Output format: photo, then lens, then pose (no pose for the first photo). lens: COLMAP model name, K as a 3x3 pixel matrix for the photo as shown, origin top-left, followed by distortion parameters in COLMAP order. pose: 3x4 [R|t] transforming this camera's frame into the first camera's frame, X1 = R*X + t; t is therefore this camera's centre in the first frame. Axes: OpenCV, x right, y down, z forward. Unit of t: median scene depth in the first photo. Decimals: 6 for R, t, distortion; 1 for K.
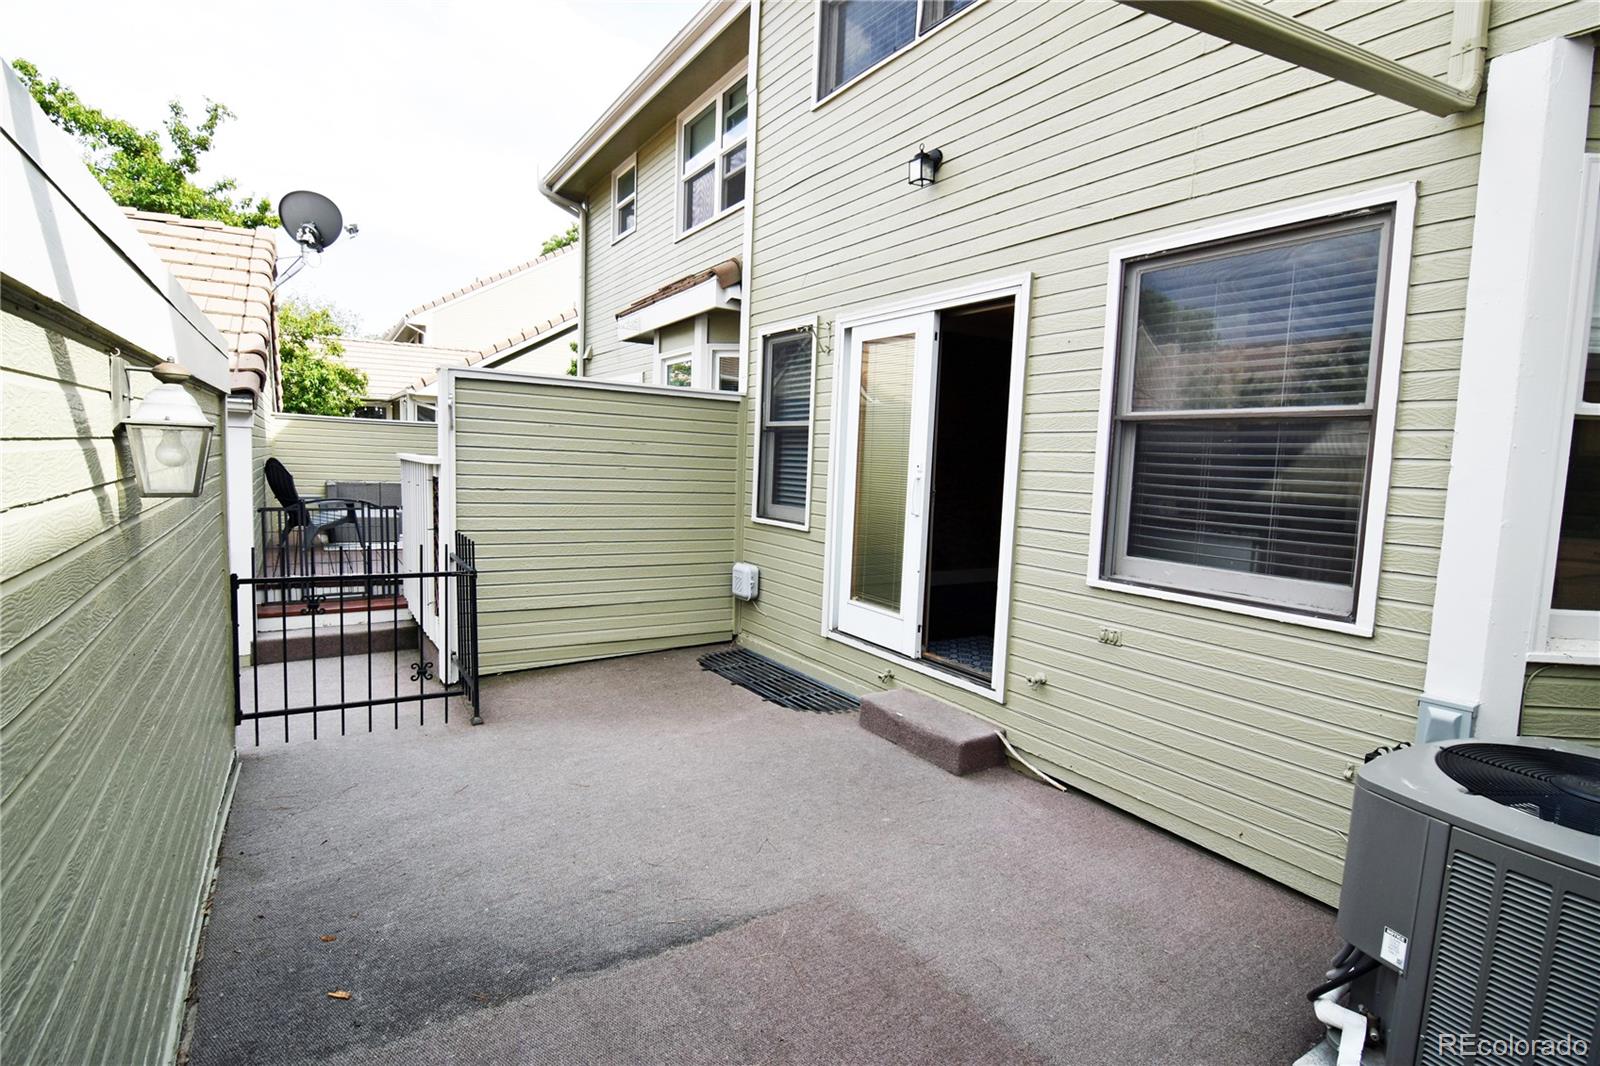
lens RADIAL K [[770.3, 0, 802.6], [0, 770.3, 521.3], [0, 0, 1]] dist [-0.012015, -0.007029]
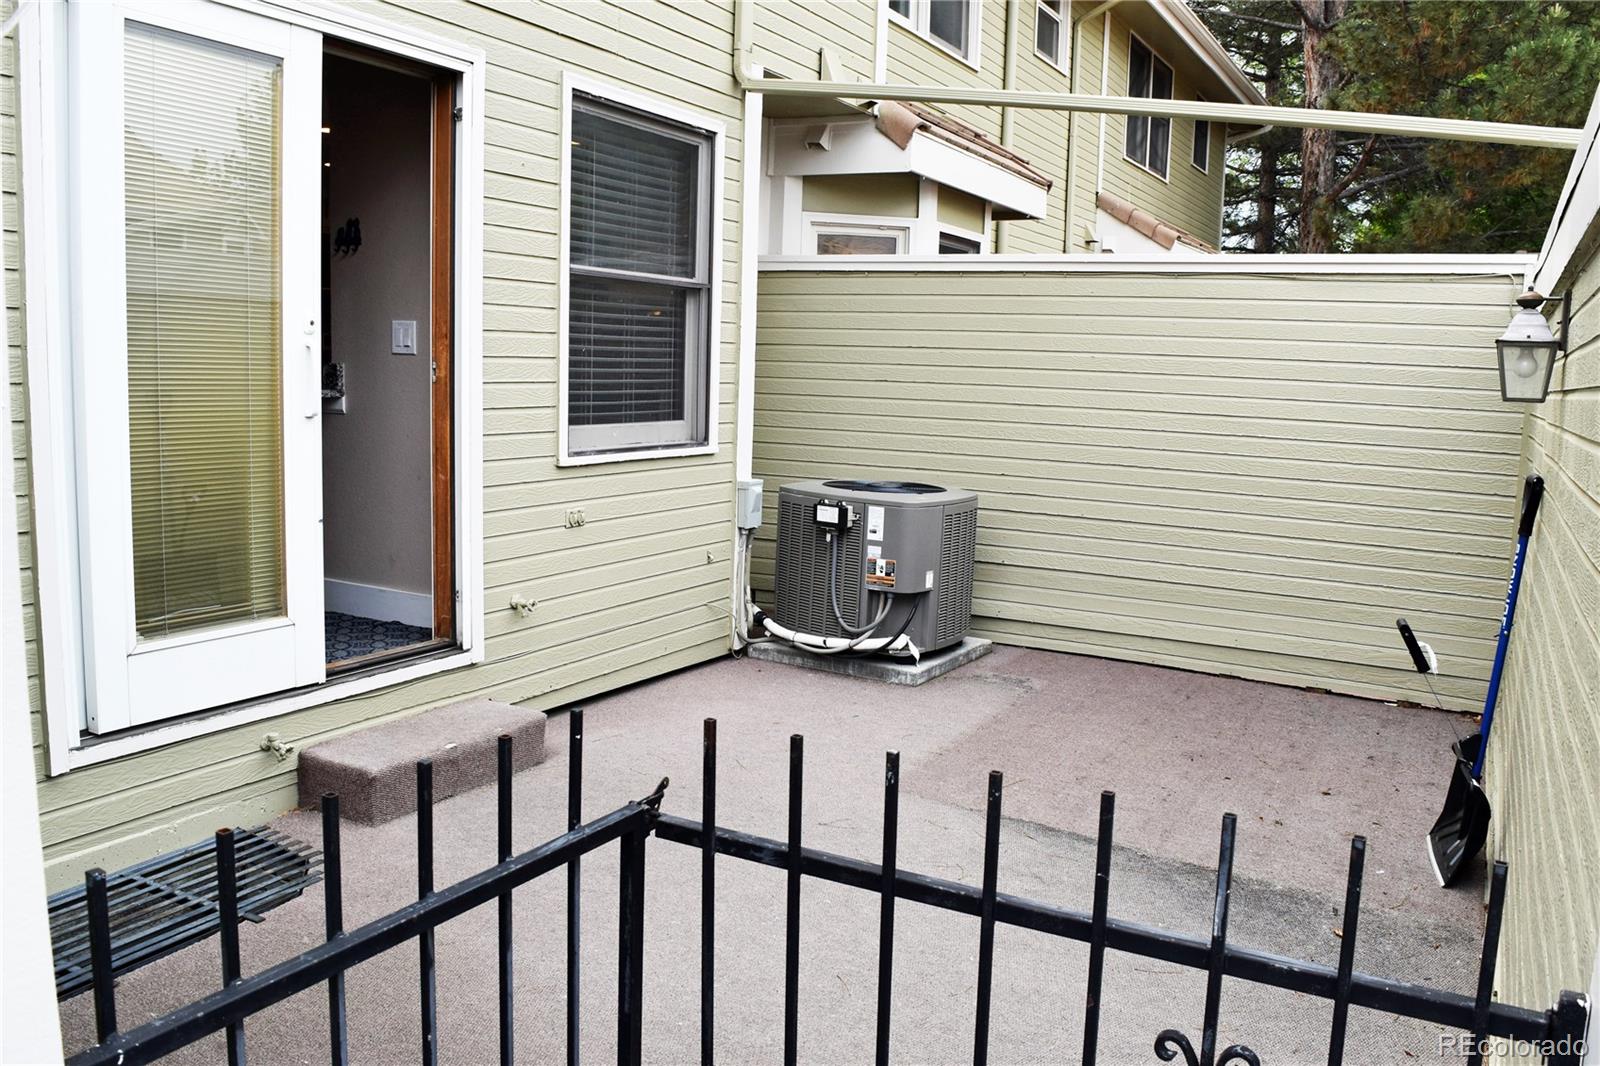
lens RADIAL K [[1264.8, 0, 800.1], [0, 1264.8, 536.0], [0, 0, 1]] dist [-0.084098, -0.006225]
pose [[-0.469022, -0.191884, 0.862090, -0.987018], [0.004364, 0.975598, 0.219523, -0.150560], [-0.883176, 0.106723, -0.456740, 1.430033]]
